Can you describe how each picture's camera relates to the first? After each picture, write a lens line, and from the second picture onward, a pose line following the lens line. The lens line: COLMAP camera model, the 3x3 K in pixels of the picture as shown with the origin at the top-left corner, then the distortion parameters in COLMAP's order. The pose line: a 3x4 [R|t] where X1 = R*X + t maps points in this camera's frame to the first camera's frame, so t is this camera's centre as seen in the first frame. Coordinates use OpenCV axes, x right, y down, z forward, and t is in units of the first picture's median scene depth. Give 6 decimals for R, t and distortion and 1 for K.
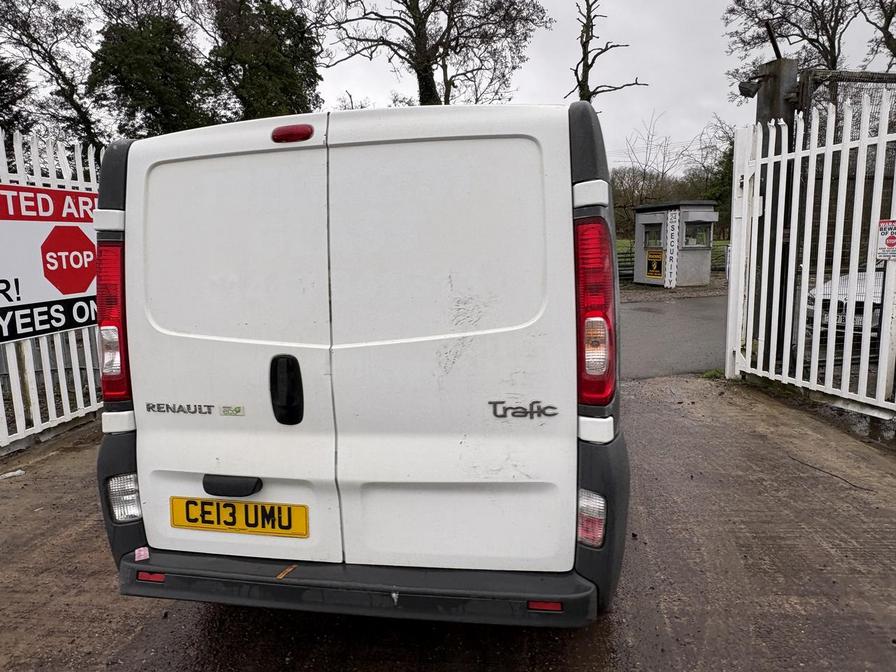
lens RADIAL K [[579.1, 0, 448.0], [0, 579.1, 336.0], [0, 0, 1]] dist [-0.001771, 0.002620]
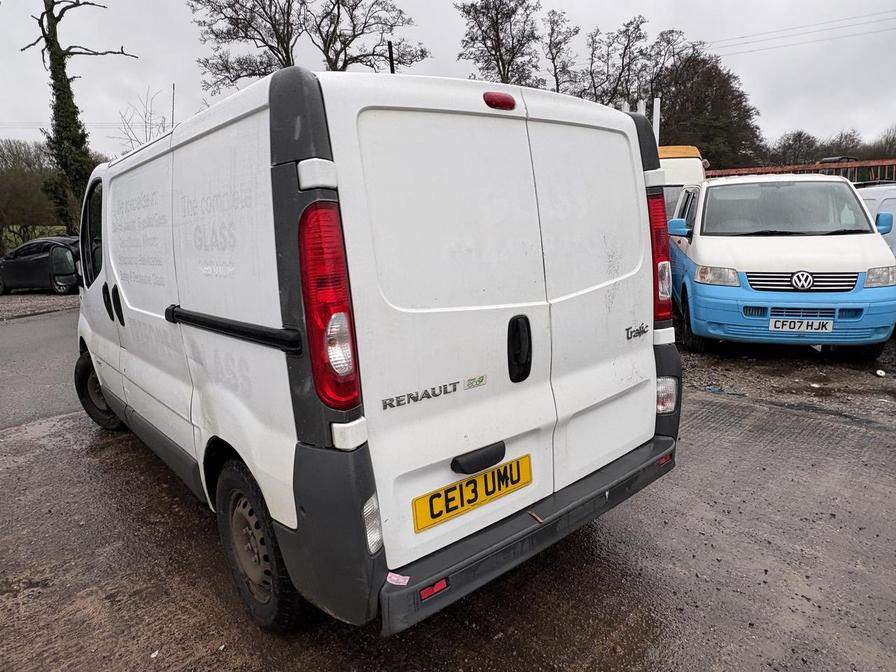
lens RADIAL K [[579.1, 0, 448.0], [0, 579.1, 336.0], [0, 0, 1]] dist [-0.001771, 0.002620]
pose [[0.637009, -0.145382, 0.757023, -0.443448], [0.128809, 0.988322, 0.081413, -0.012370], [-0.760018, 0.045651, 0.648297, 0.159938]]
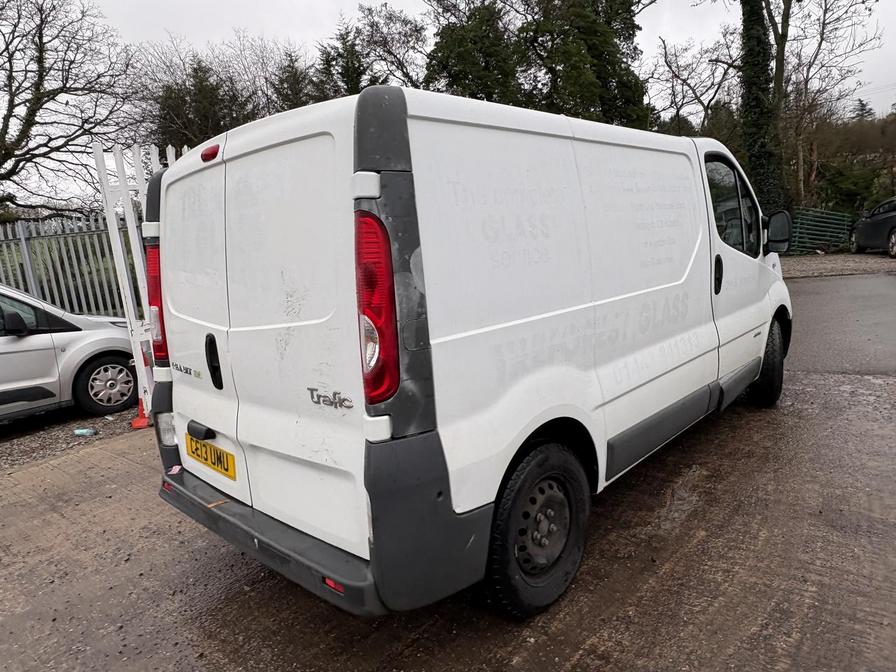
lens RADIAL K [[575.8, 0, 446.1], [0, 575.8, 334.9], [0, 0, 1]] dist [-0.002531, 0.001829]
pose [[0.834673, 0.052879, -0.548202, 0.315632], [-0.017436, 0.997418, 0.069662, -0.023288], [0.550470, -0.048587, 0.833440, 0.091957]]
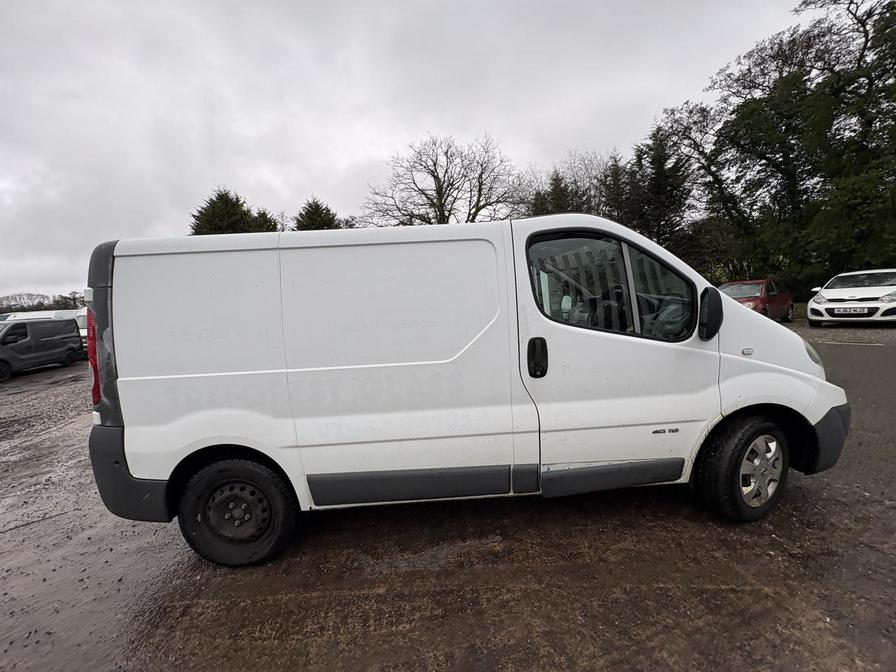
lens RADIAL K [[353.9, 0, 448.2], [0, 353.9, 337.4], [0, 0, 1]] dist [0.001469, -0.000049]
pose [[0.220241, 0.123117, -0.967645, 0.580238], [-0.076167, 0.991144, 0.108771, -0.114127], [0.972467, 0.049747, 0.227668, 0.660227]]
